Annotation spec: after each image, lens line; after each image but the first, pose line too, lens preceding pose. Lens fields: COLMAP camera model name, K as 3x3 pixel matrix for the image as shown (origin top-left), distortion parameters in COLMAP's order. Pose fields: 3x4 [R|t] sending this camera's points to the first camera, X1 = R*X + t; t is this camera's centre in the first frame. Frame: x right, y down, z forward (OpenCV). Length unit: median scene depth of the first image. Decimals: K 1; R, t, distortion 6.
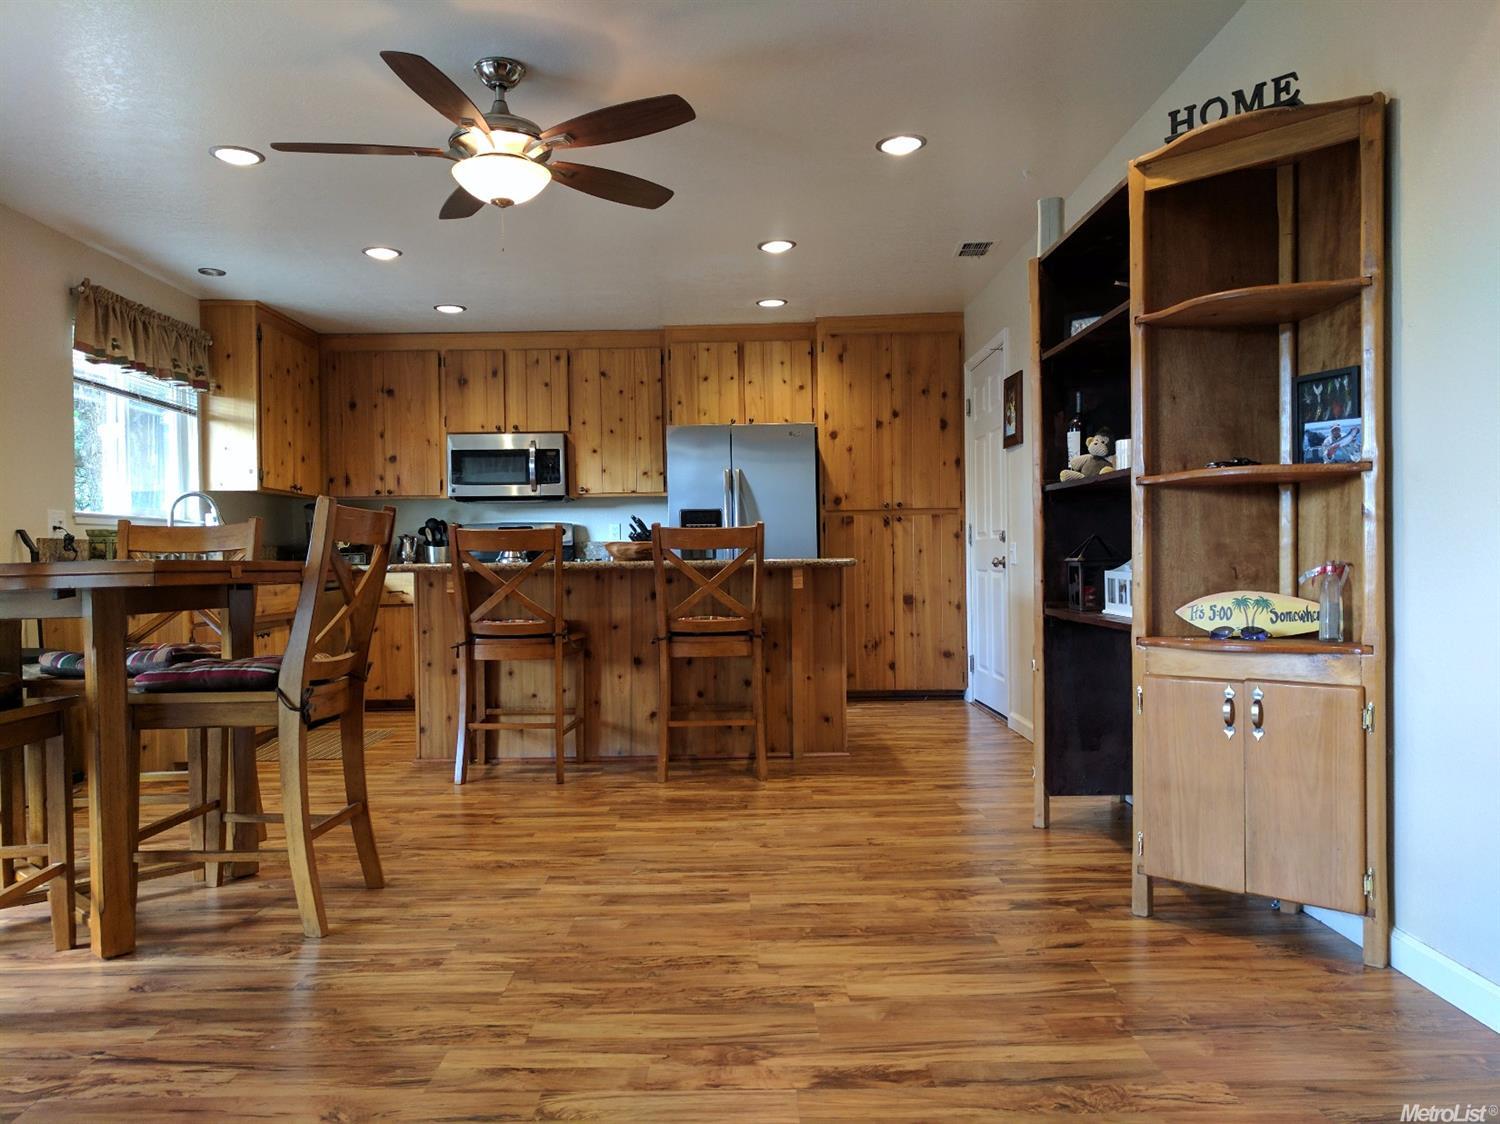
lens RADIAL K [[1133.4, 0, 746.2], [0, 1133.4, 565.3], [0, 0, 1]] dist [0.006276, 0.010724]
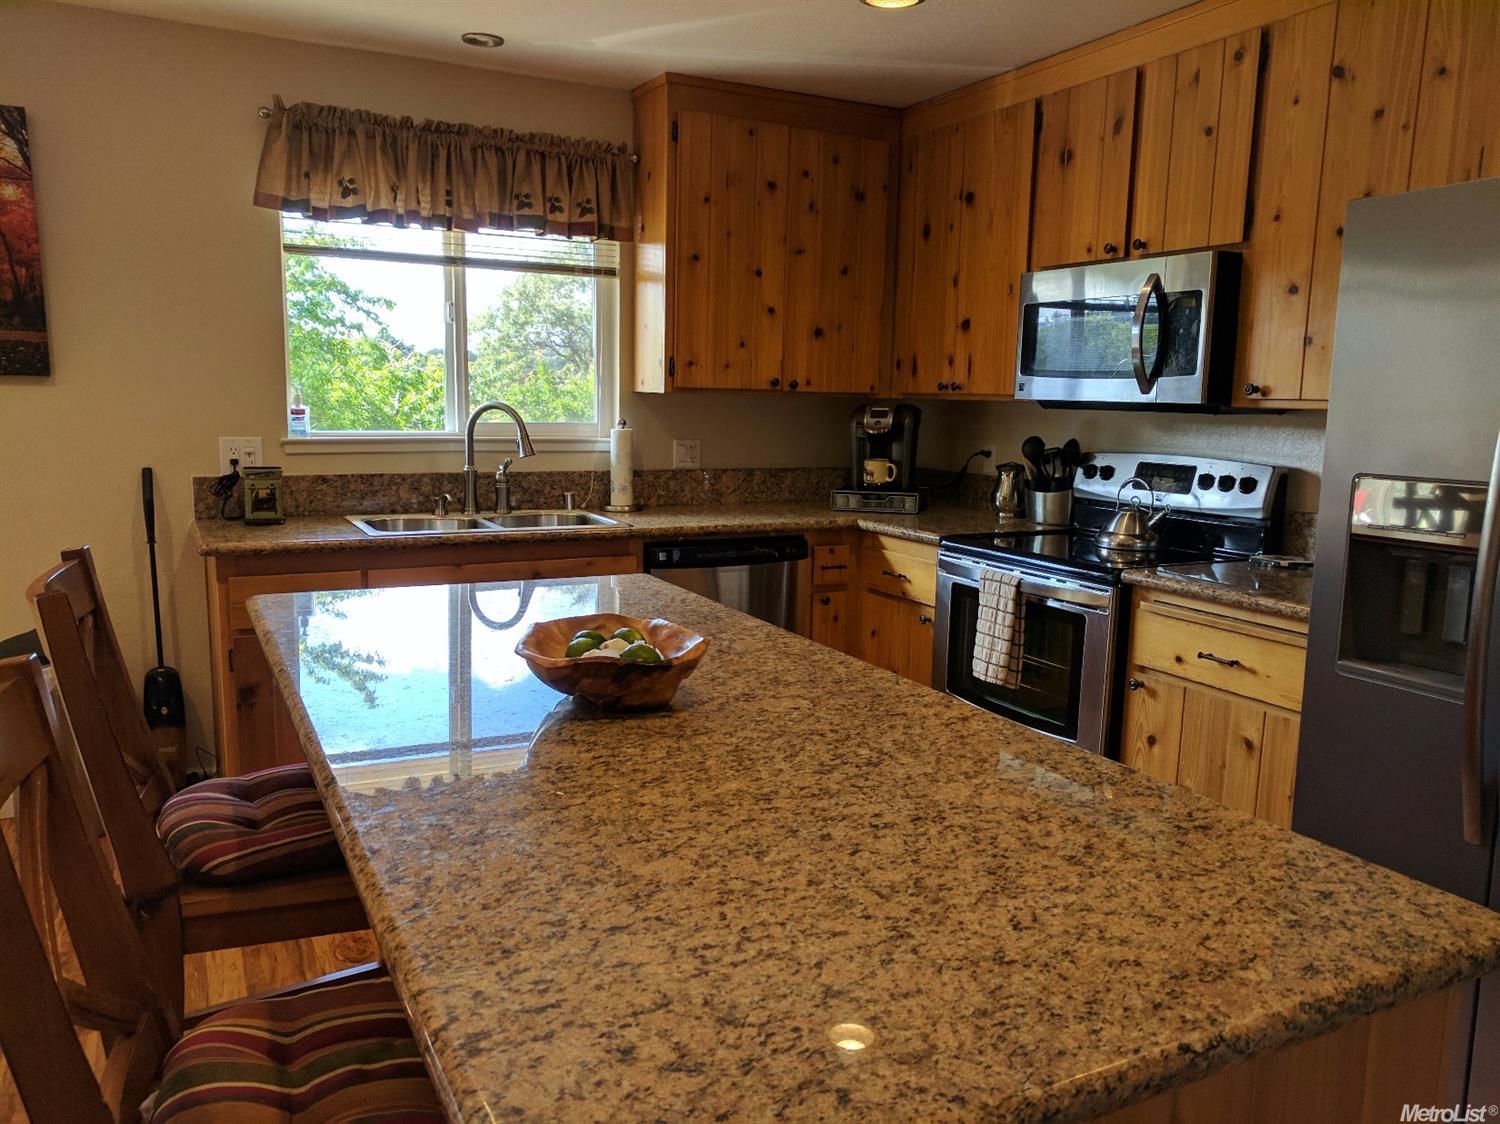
lens RADIAL K [[1133.4, 0, 746.2], [0, 1133.4, 565.3], [0, 0, 1]] dist [0.006276, 0.010724]
pose [[0.463477, 0.156895, -0.872109, 0.132466], [-0.030568, 0.986445, 0.161219, -0.064714], [0.885582, -0.048063, 0.461990, 0.650918]]
